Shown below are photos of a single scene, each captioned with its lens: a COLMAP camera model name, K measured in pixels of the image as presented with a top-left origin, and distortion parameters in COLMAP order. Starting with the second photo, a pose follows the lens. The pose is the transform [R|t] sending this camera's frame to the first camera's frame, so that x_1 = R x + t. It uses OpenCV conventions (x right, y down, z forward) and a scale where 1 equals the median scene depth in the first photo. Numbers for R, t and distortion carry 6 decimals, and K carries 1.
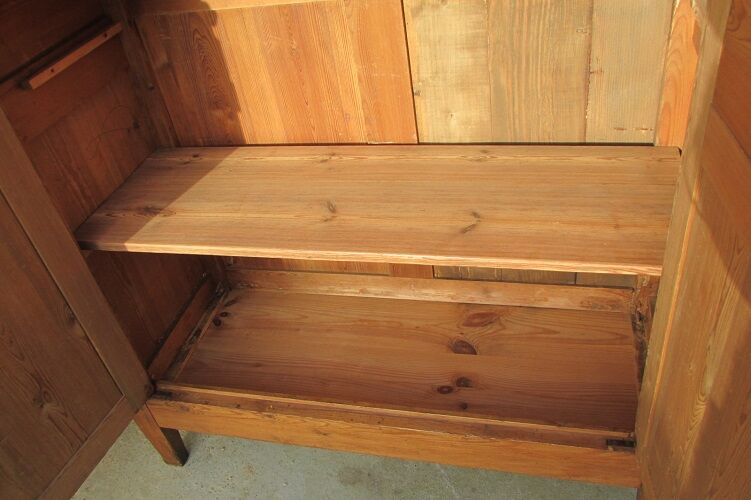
lens RADIAL K [[652.7, 0, 370.6], [0, 652.7, 250.8], [0, 0, 1]] dist [-0.037374, 0.030344]
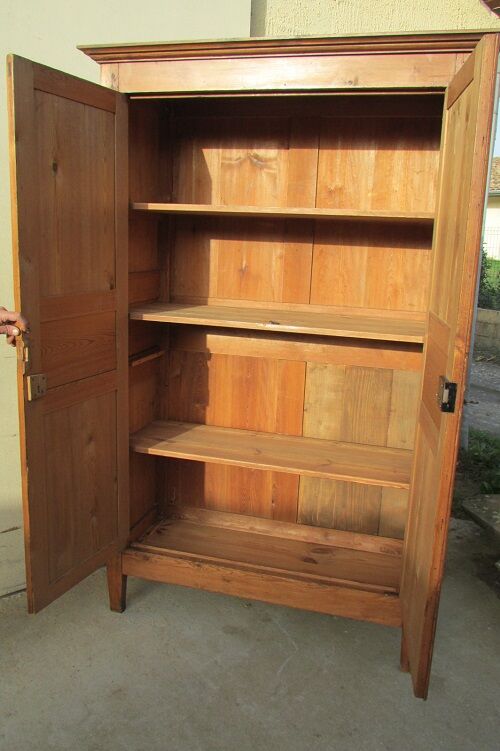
lens RADIAL K [[652.7, 0, 249.5], [0, 652.7, 374.0], [0, 0, 1]] dist [-0.037374, 0.030344]
pose [[0.982419, 0.186215, 0.013317, -0.141388], [-0.162451, 0.887835, -0.430533, 0.536883], [-0.091995, 0.420800, 0.902477, -0.811486]]
